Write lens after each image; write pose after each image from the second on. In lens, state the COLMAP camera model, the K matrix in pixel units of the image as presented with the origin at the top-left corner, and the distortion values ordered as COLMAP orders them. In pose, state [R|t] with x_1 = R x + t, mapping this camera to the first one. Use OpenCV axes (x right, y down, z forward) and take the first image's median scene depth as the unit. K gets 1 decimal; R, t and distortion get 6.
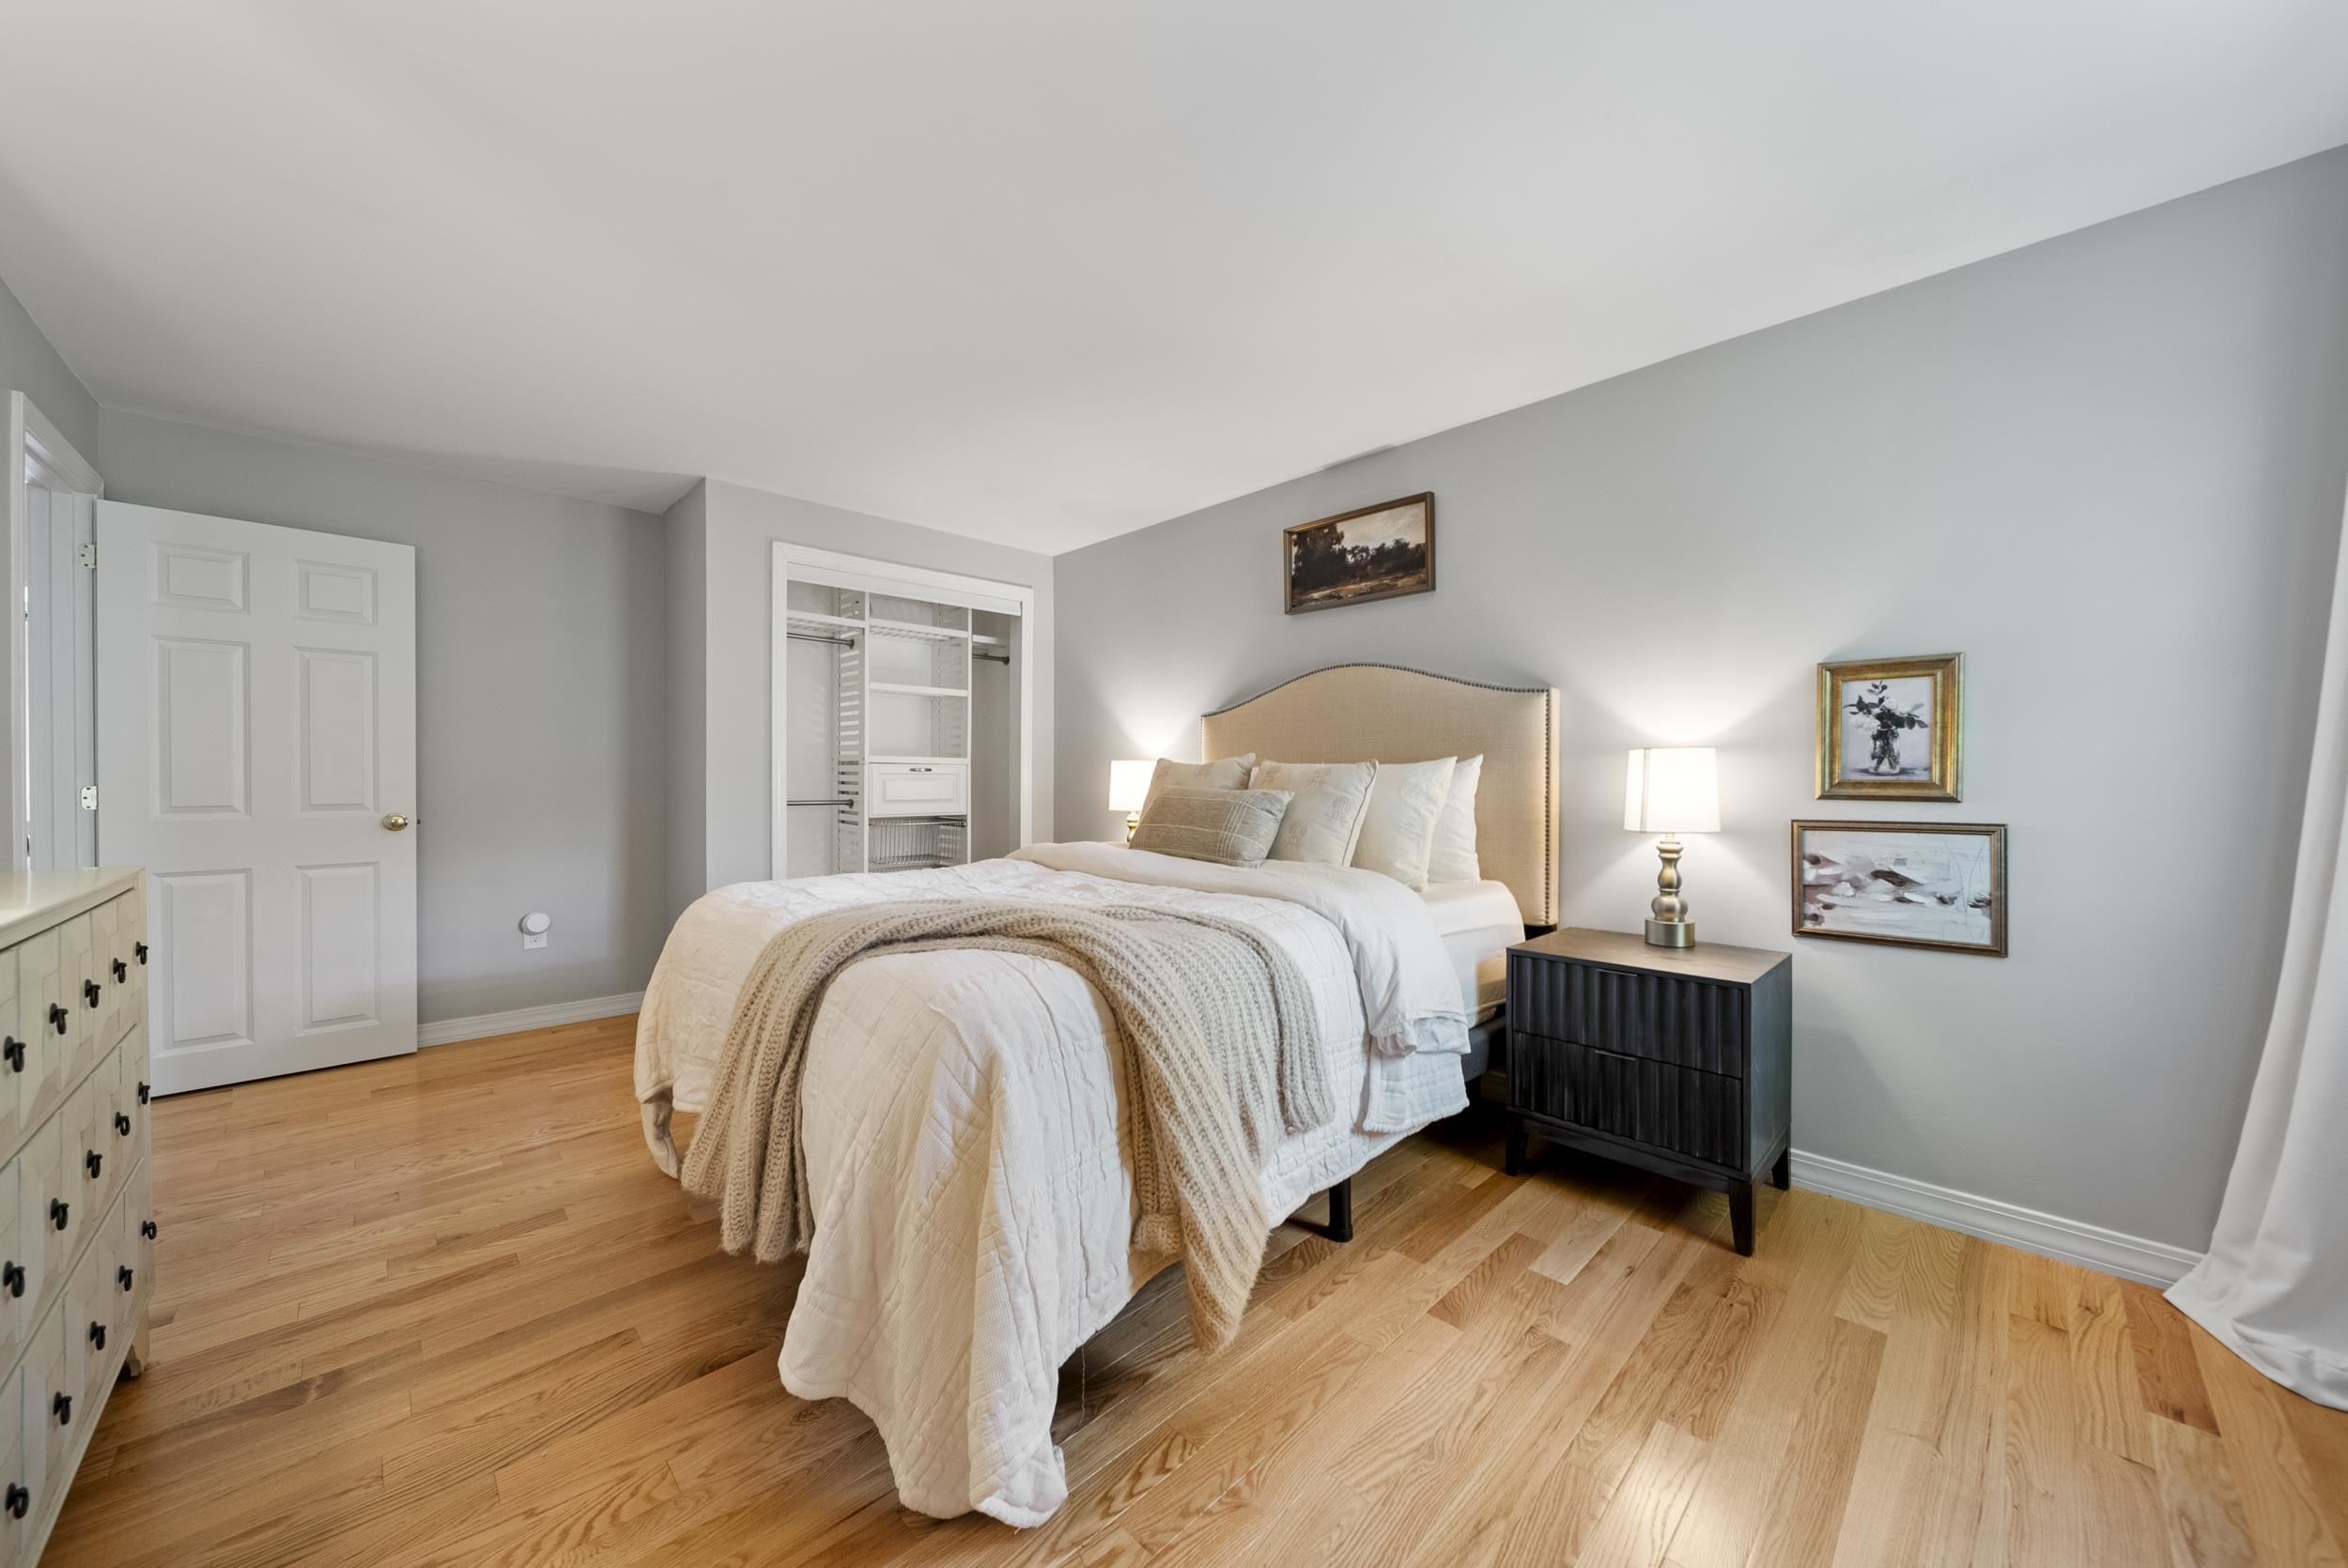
lens RADIAL K [[837.9, 0, 1180.9], [0, 837.9, 777.9], [0, 0, 1]] dist [0.000760, -0.002303]
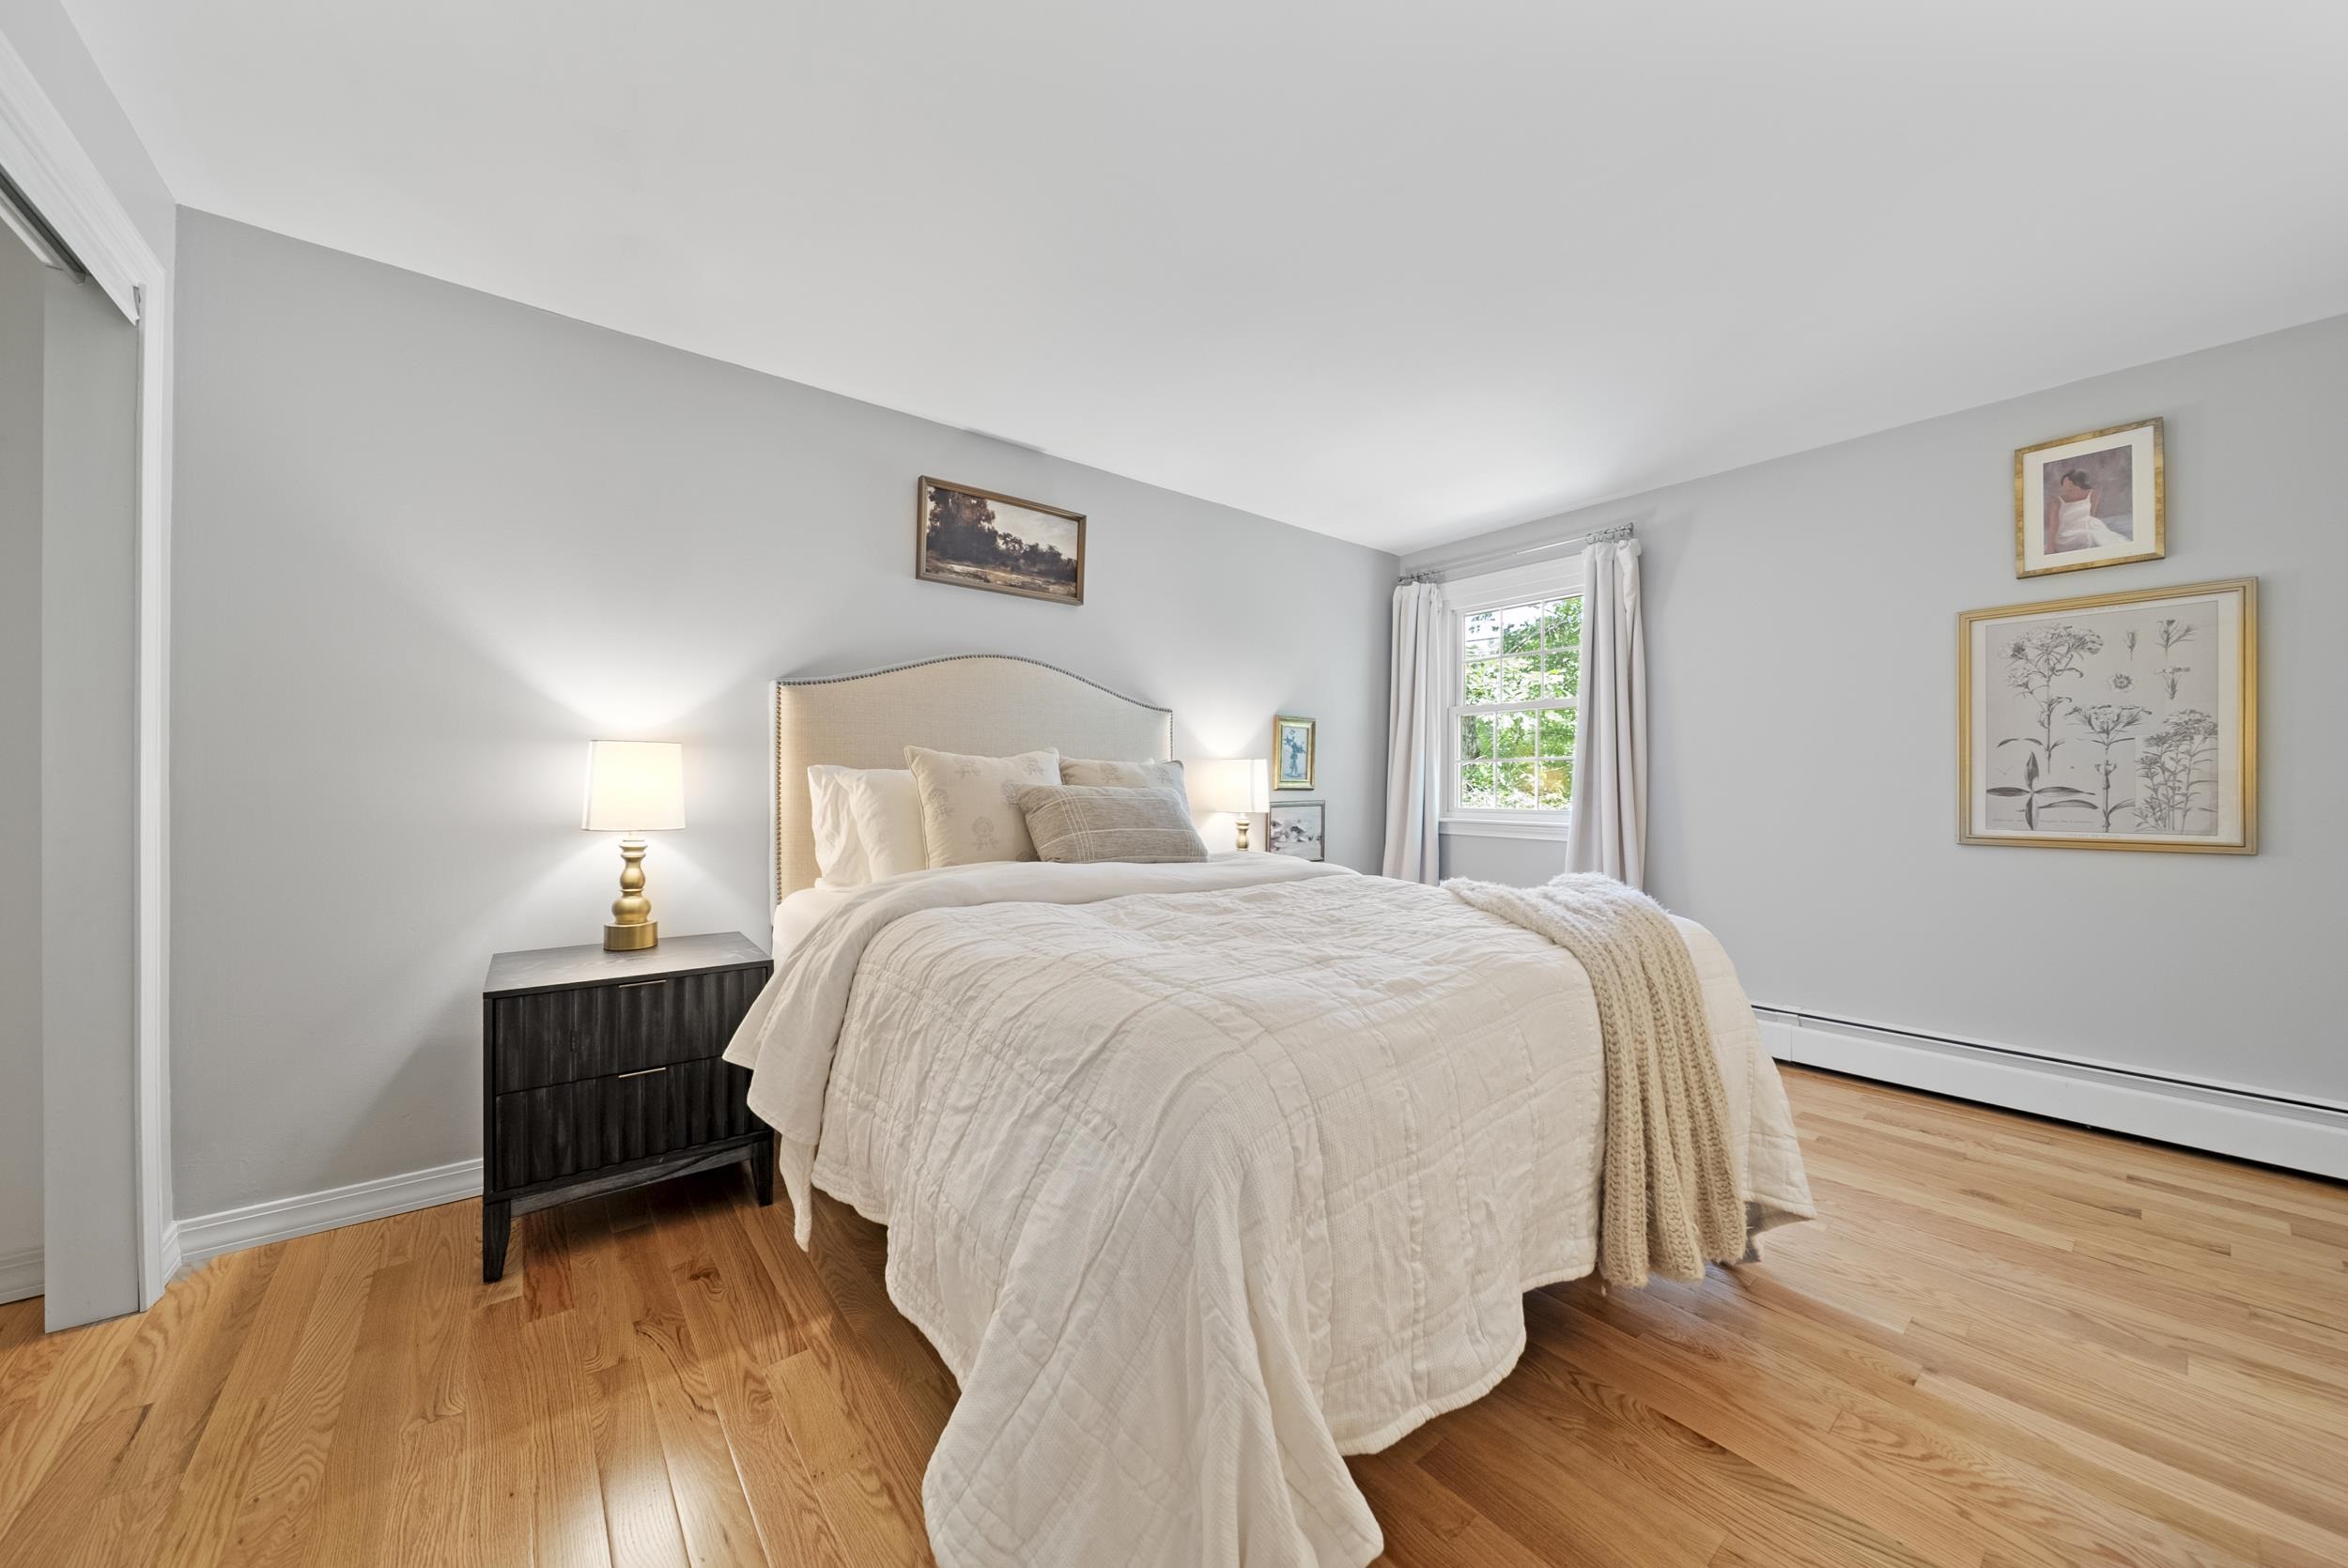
lens RADIAL K [[828.0, 0, 1175.2], [0, 828.0, 785.4], [0, 0, 1]] dist [-0.000609, -0.001382]
pose [[0.096632, -0.008534, 0.995284, -0.725624], [-0.008331, 0.999921, 0.009382, 0.000010], [-0.995285, -0.009198, 0.096554, 0.727565]]
